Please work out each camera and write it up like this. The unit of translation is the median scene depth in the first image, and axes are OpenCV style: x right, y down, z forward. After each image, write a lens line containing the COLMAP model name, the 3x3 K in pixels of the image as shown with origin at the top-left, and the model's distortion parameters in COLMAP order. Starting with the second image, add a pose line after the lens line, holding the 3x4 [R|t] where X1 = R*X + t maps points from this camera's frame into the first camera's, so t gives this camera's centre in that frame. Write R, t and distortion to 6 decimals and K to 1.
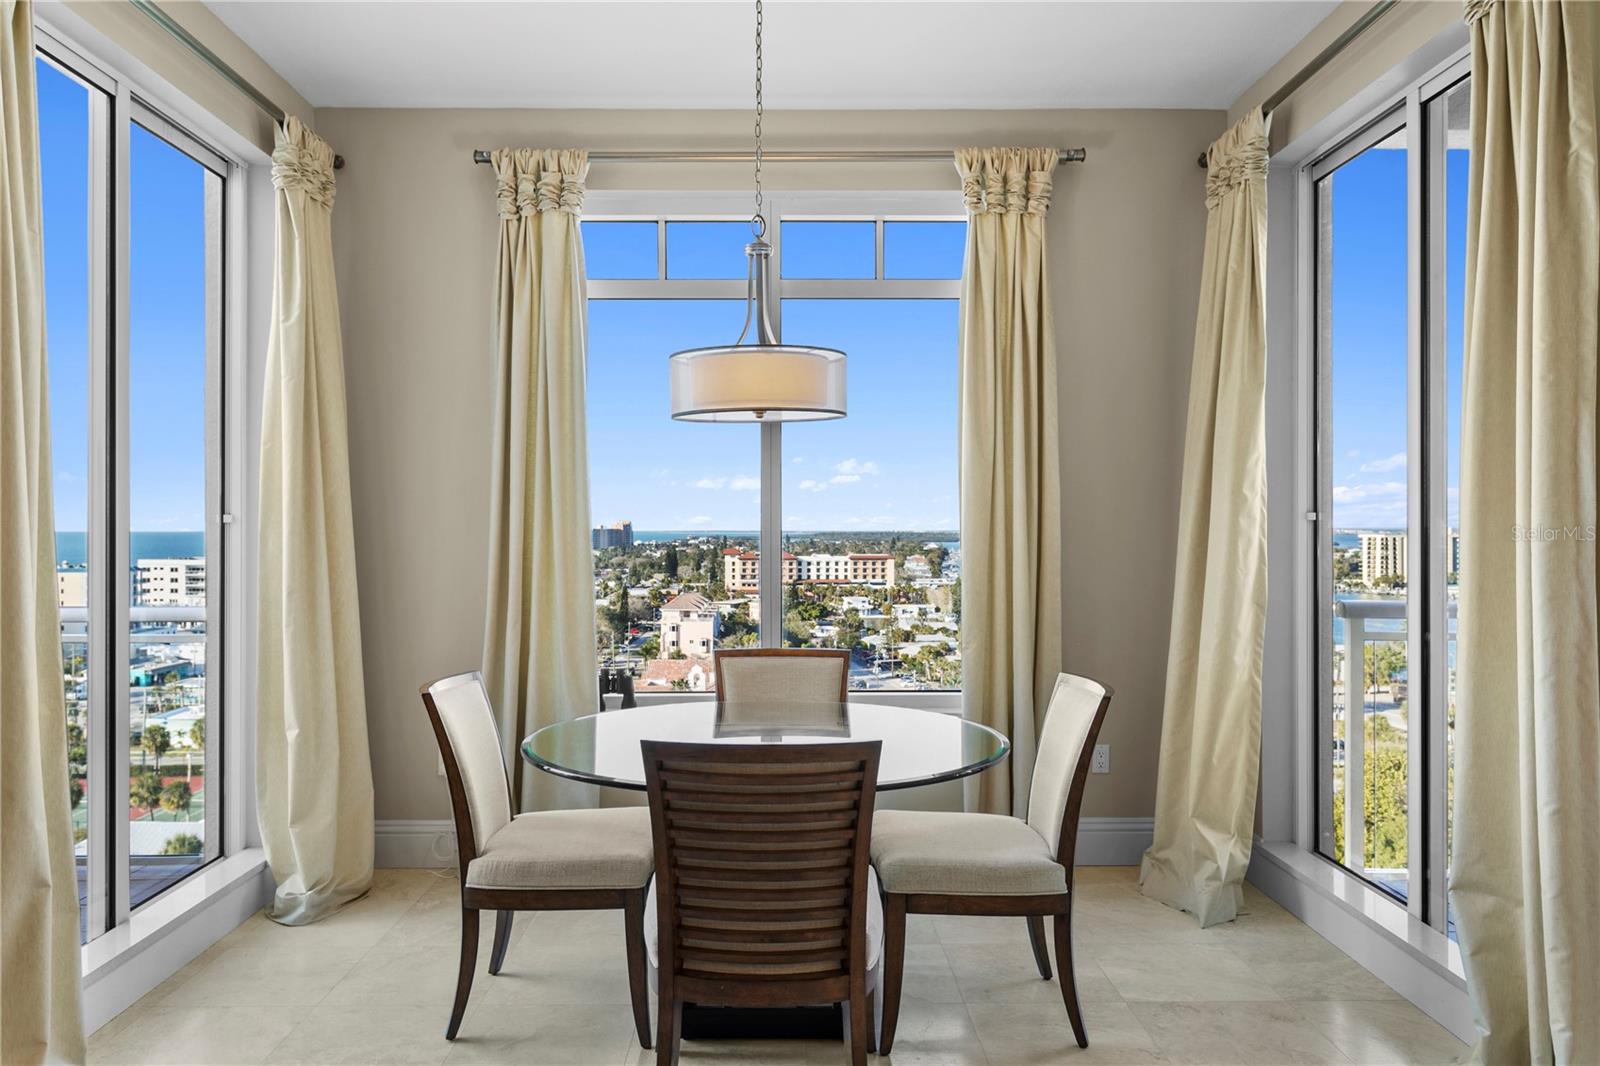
lens RADIAL K [[1145.5, 0, 800.0], [0, 1145.5, 533.0], [0, 0, 1]] dist [-0.001090, -0.000115]
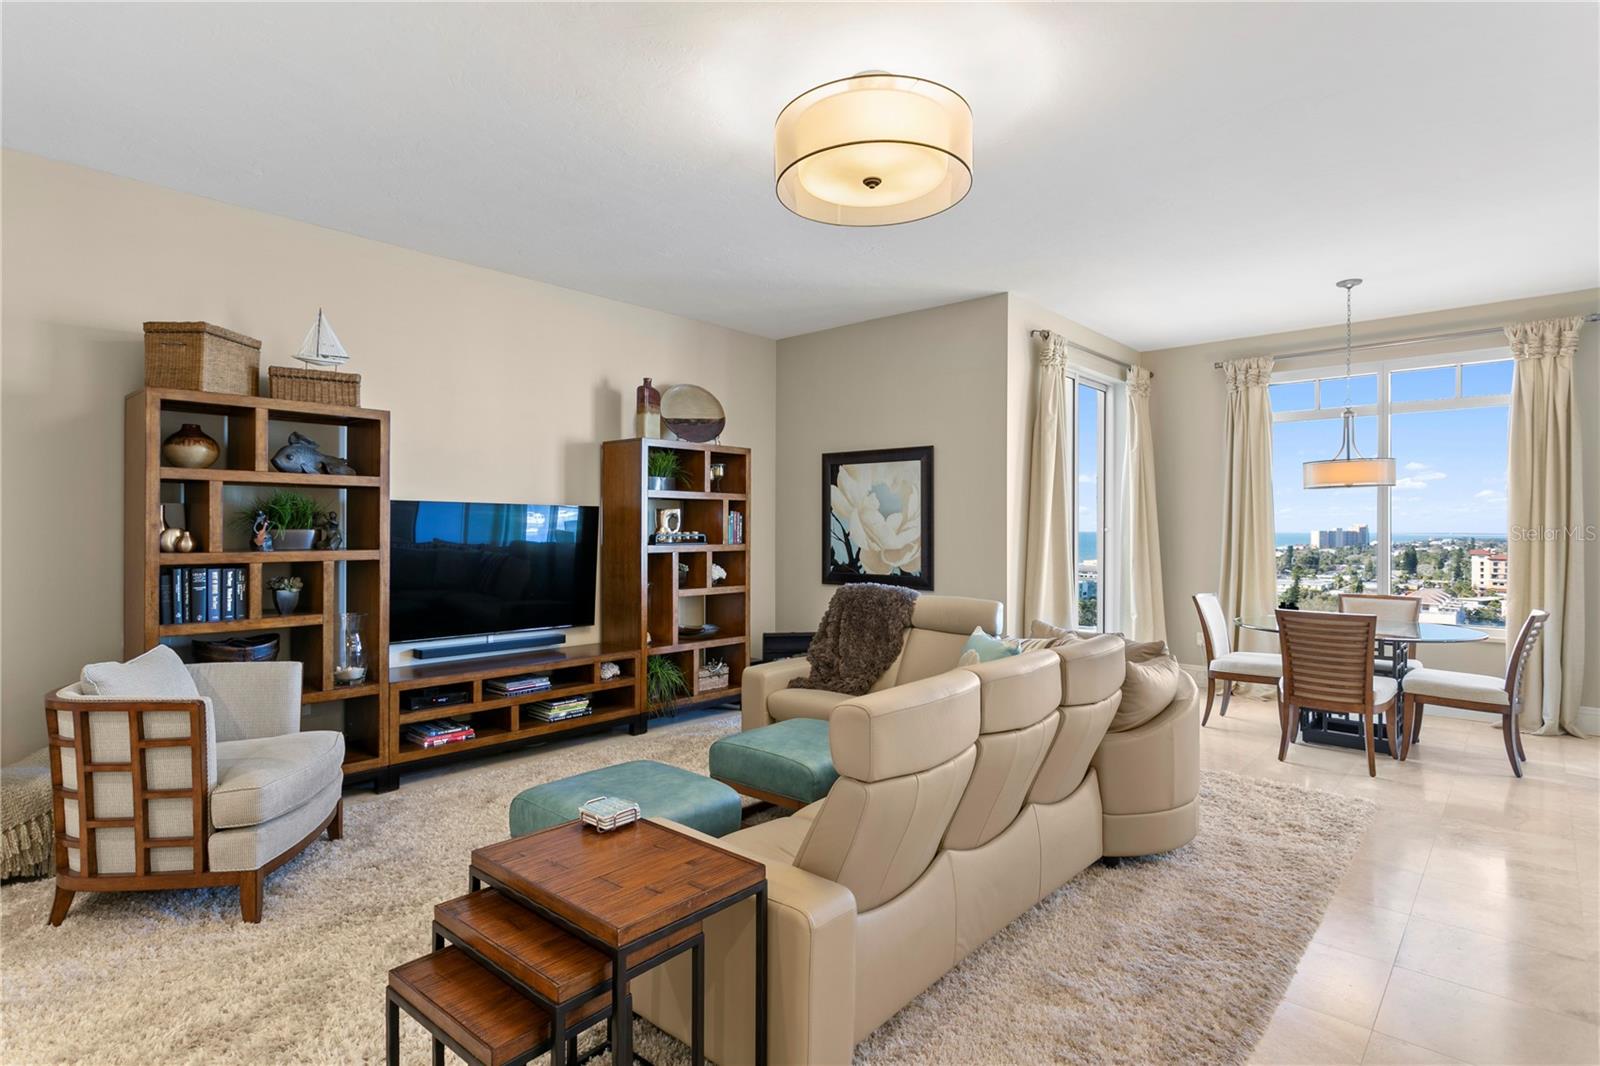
lens RADIAL K [[813.9, 0, 793.7], [0, 813.9, 524.9], [0, 0, 1]] dist [0.003984, 0.001047]
pose [[0.726147, -0.000615, -0.687539, 0.208566], [-0.006147, 0.999954, -0.007386, -0.005553], [0.687512, 0.009590, 0.726110, -0.704457]]
